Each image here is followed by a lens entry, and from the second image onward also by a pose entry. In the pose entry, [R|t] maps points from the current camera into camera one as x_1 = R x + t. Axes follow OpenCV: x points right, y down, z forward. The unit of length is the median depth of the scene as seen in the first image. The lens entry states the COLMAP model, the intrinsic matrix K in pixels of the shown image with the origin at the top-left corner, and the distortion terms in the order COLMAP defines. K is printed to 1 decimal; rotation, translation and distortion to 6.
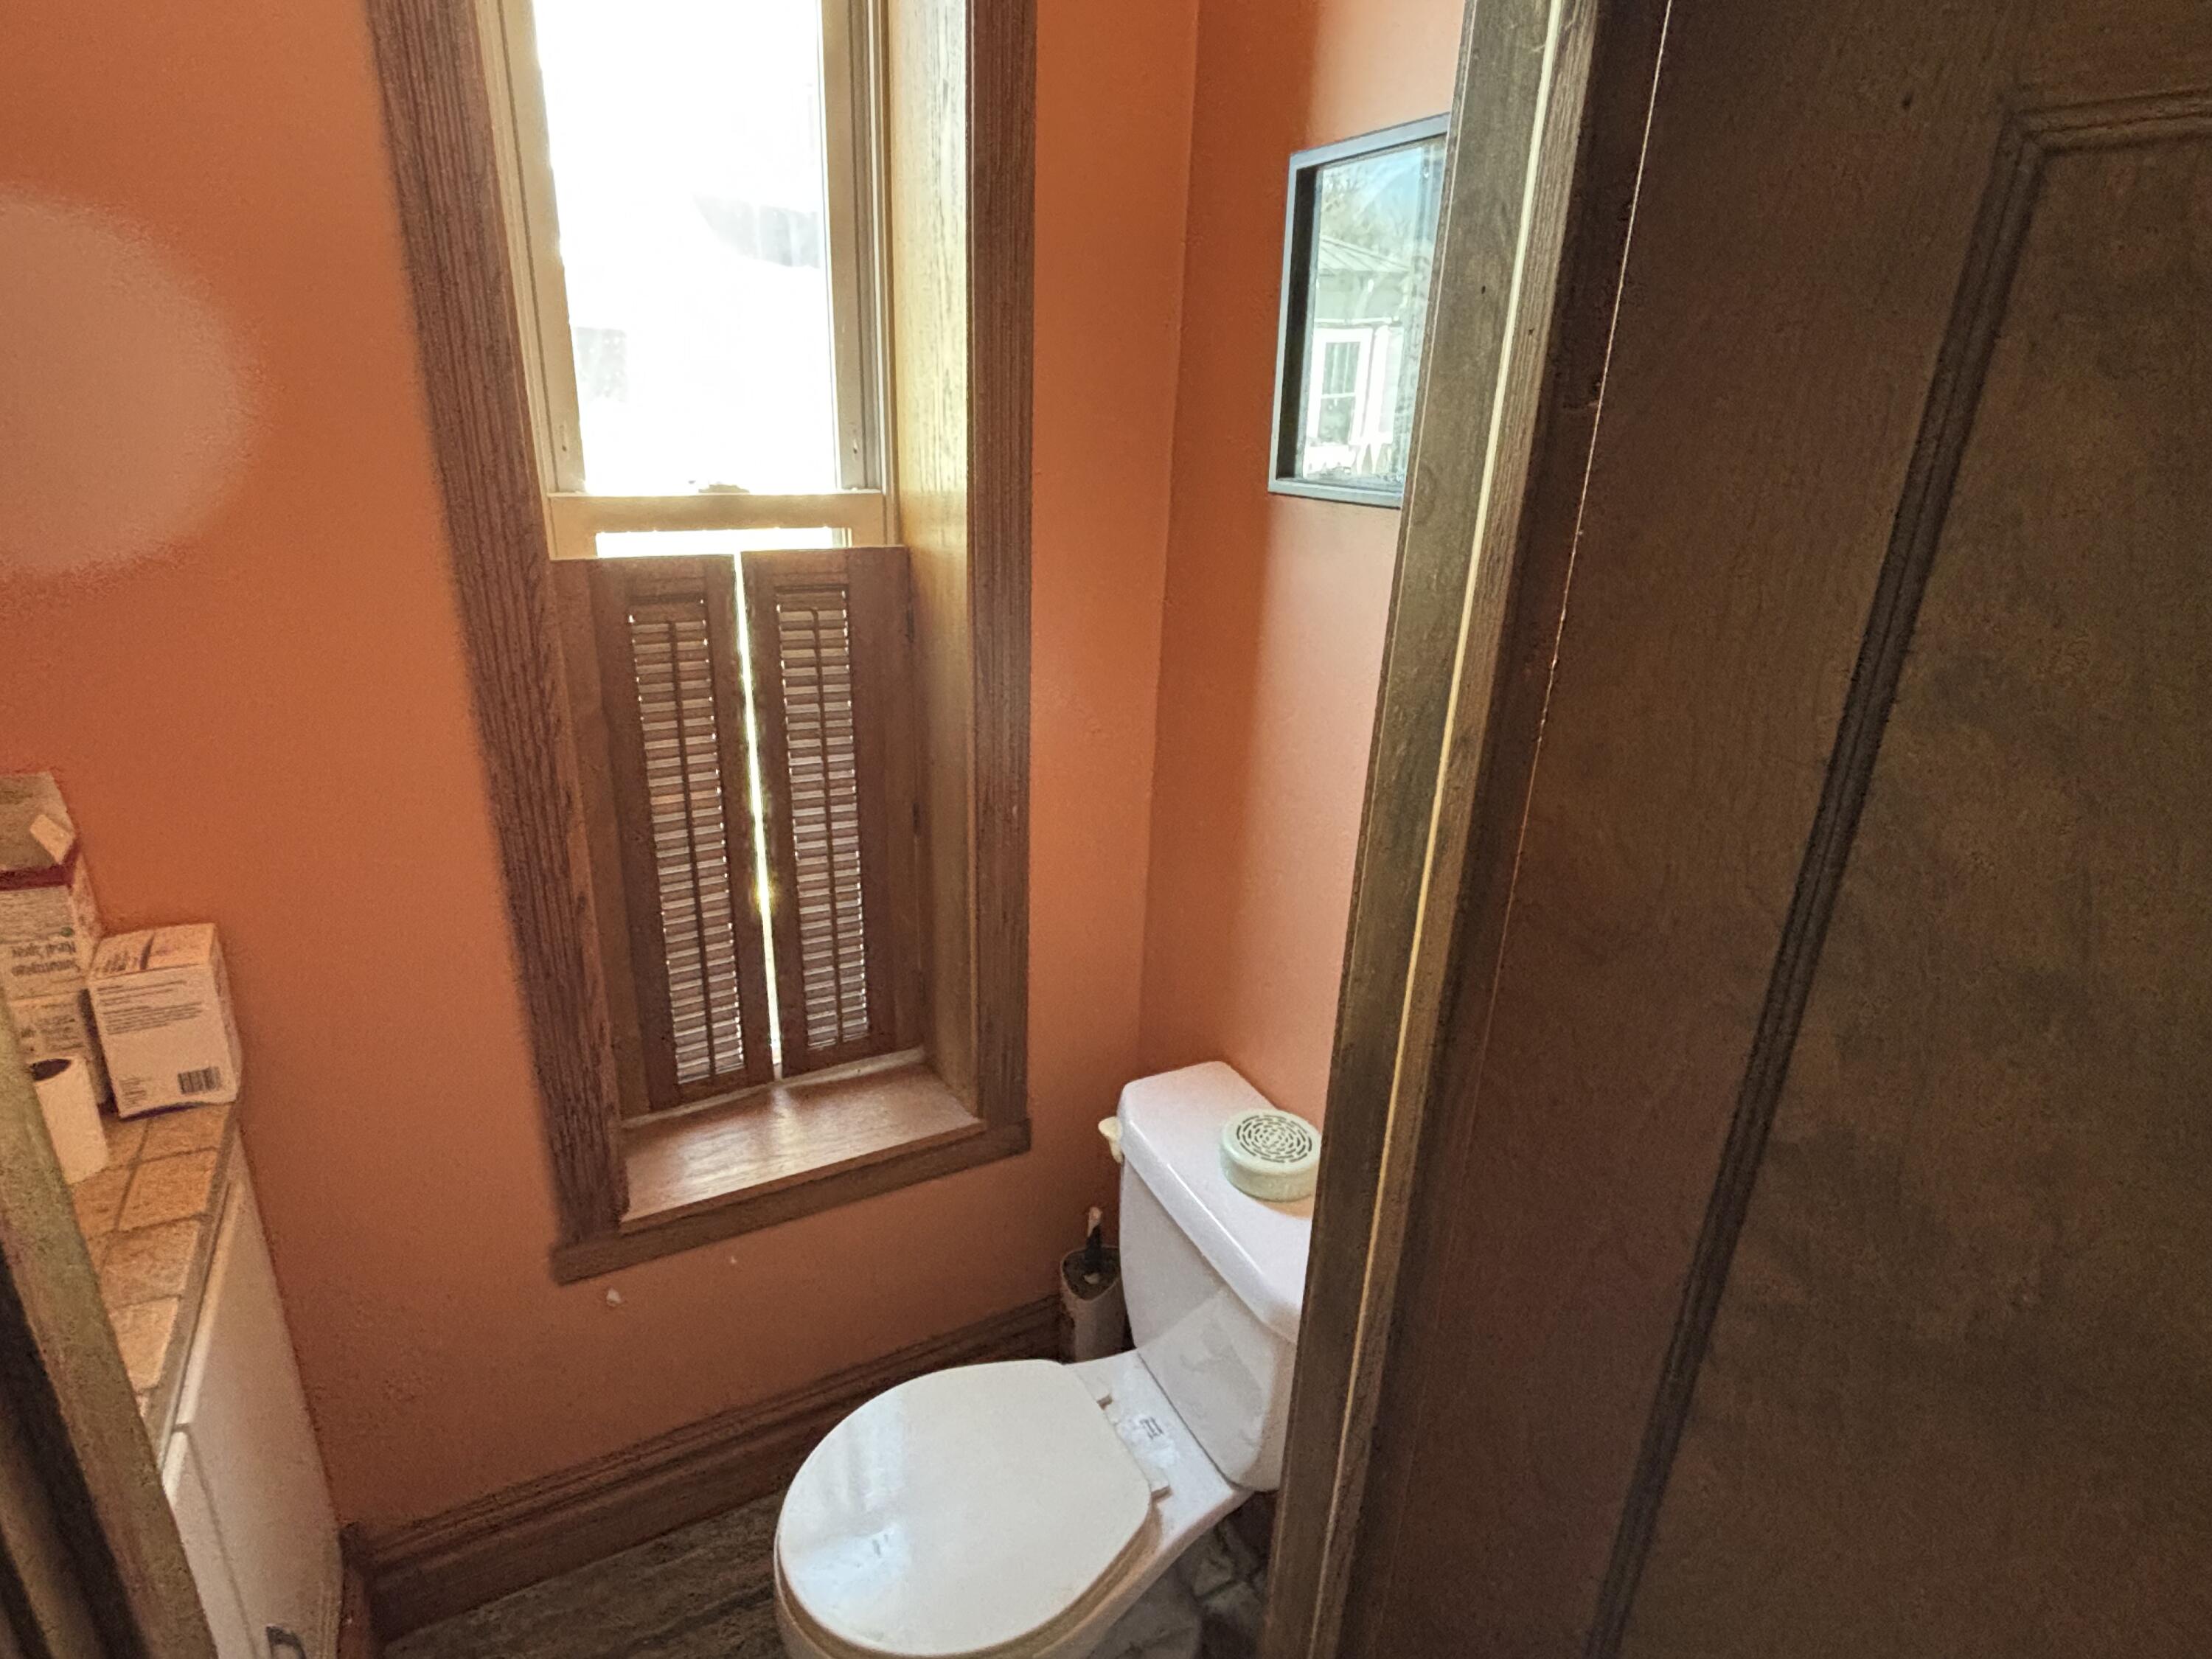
lens RADIAL K [[1154.7, 0, 1092.9], [0, 1154.7, 837.2], [0, 0, 1]] dist [-0.008461, 0.004003]
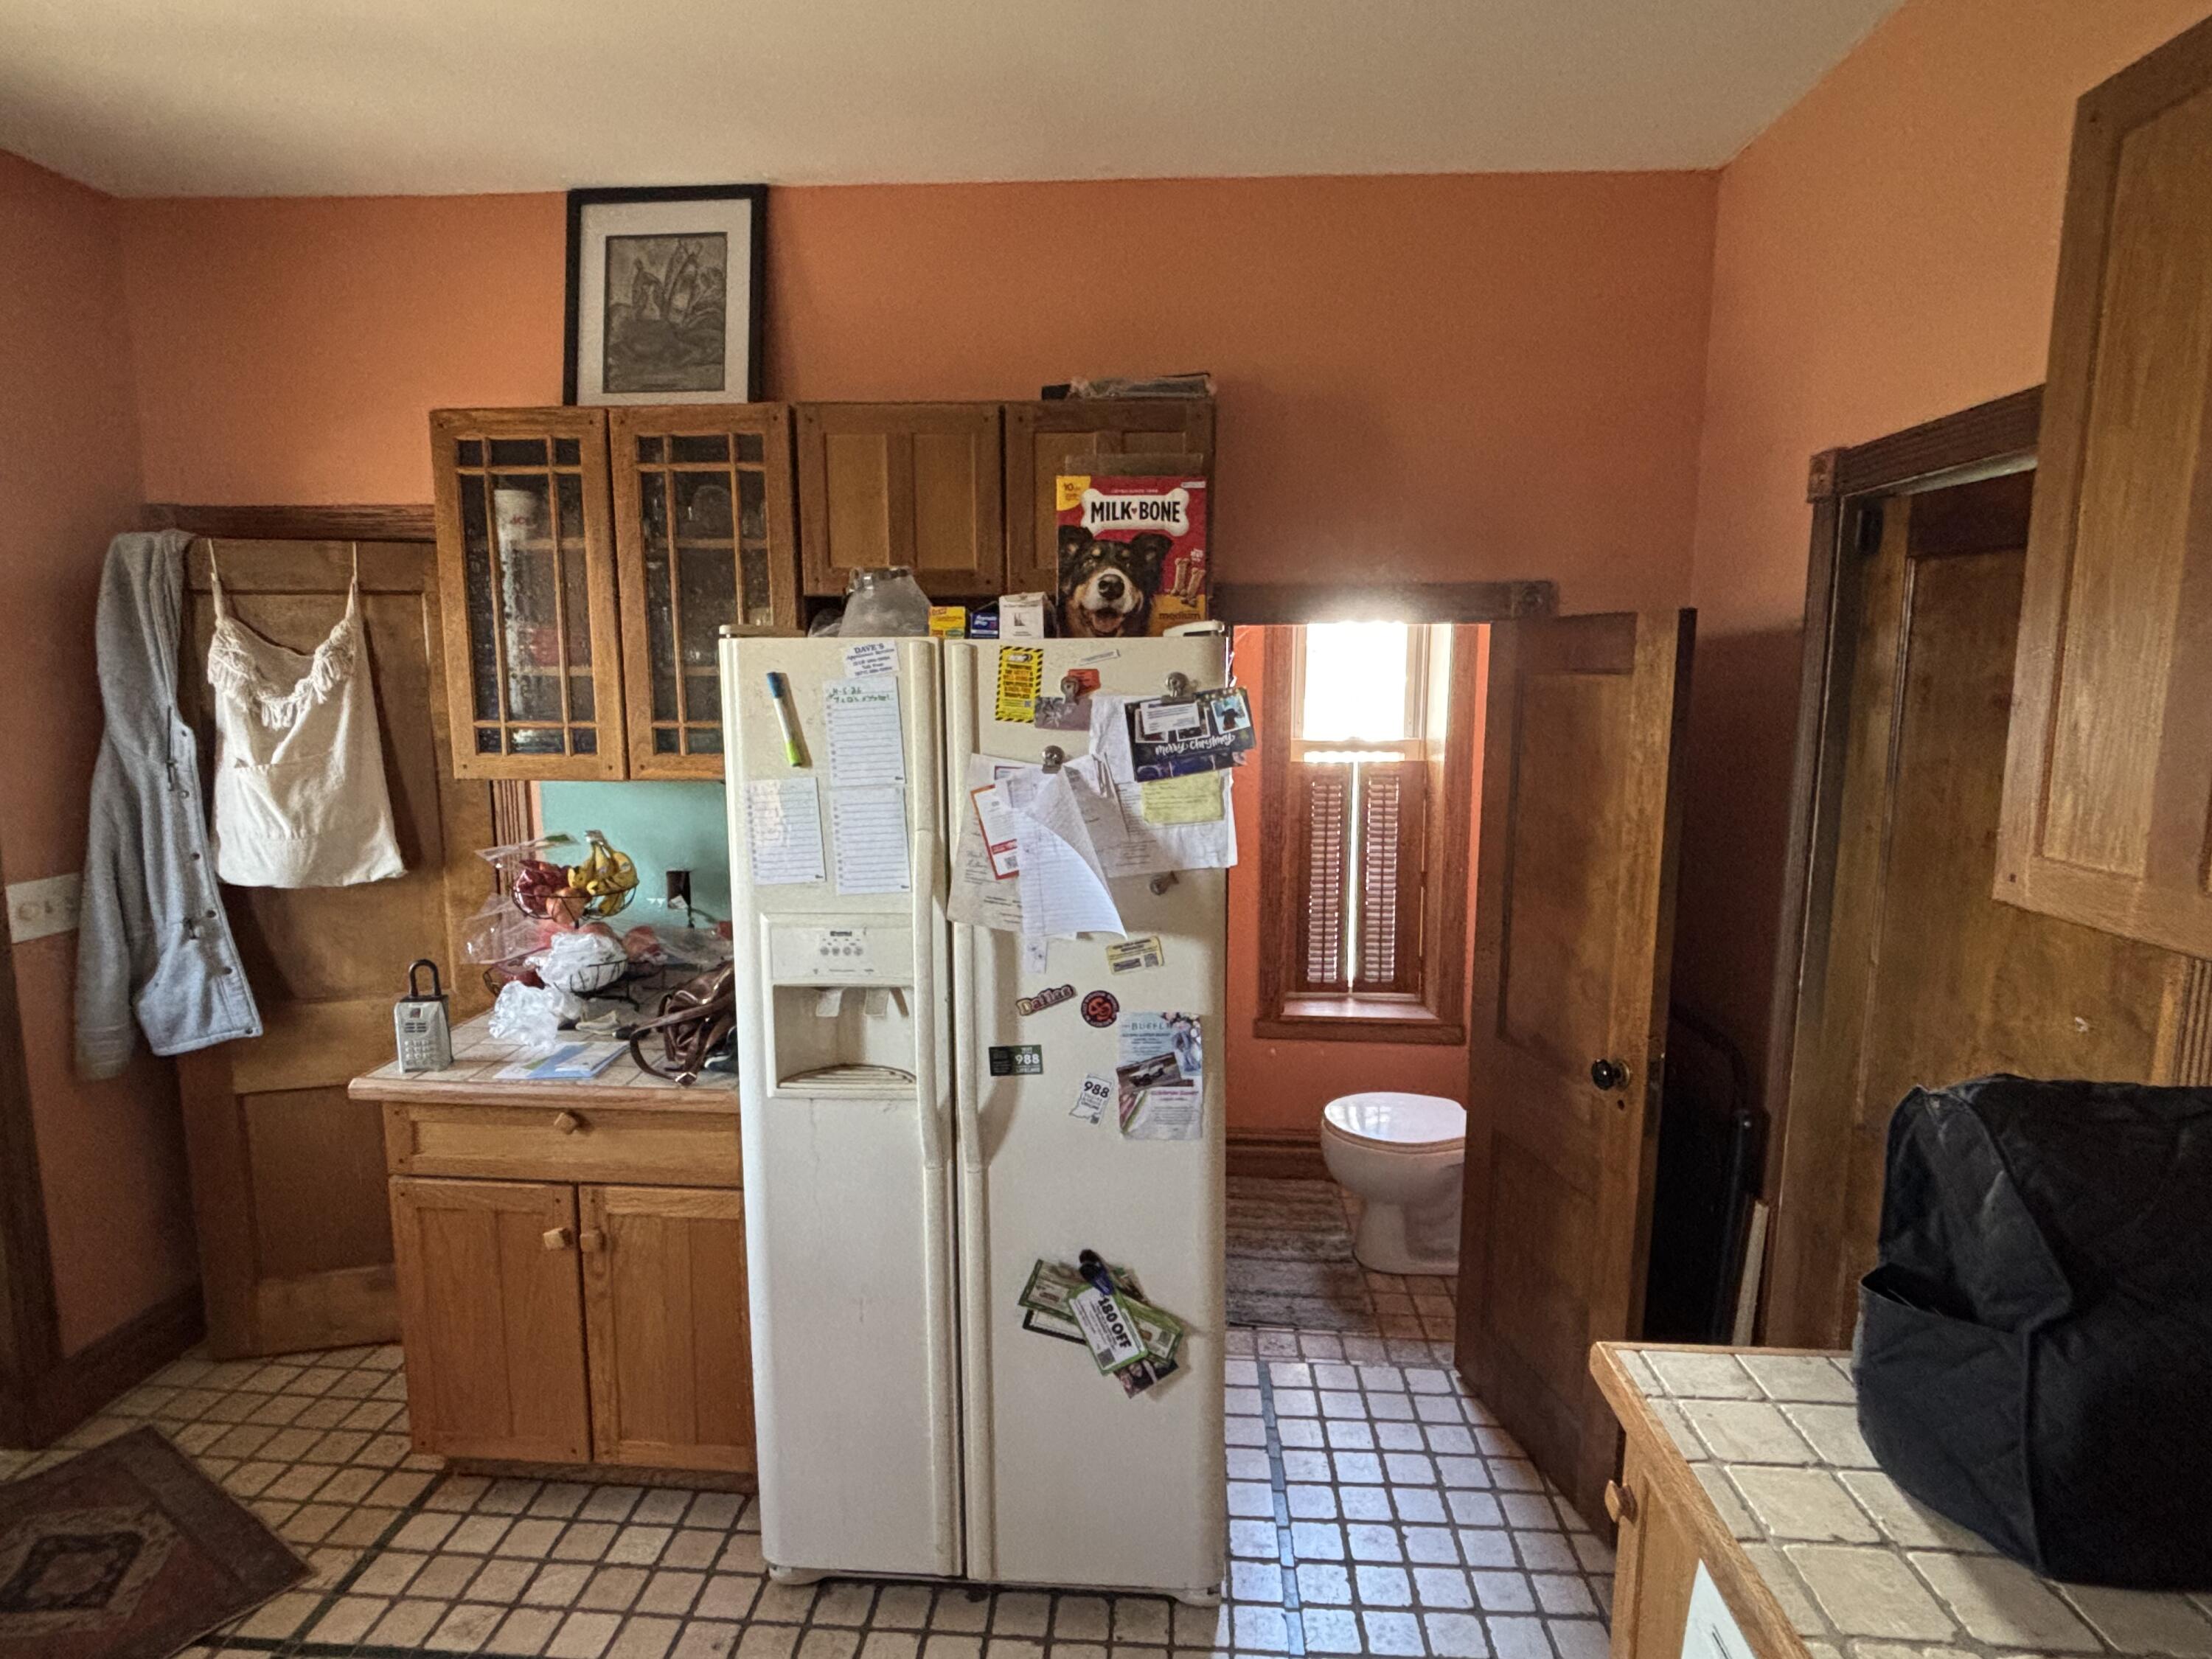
lens RADIAL K [[1154.7, 0, 1095.8], [0, 1154.7, 825.0], [0, 0, 1]] dist [-0.008461, 0.004003]
pose [[0.855336, 0.036735, -0.516770, 0.473809], [-0.150409, 0.972128, -0.179846, 0.393986], [0.495760, 0.231555, 0.837021, -1.252664]]
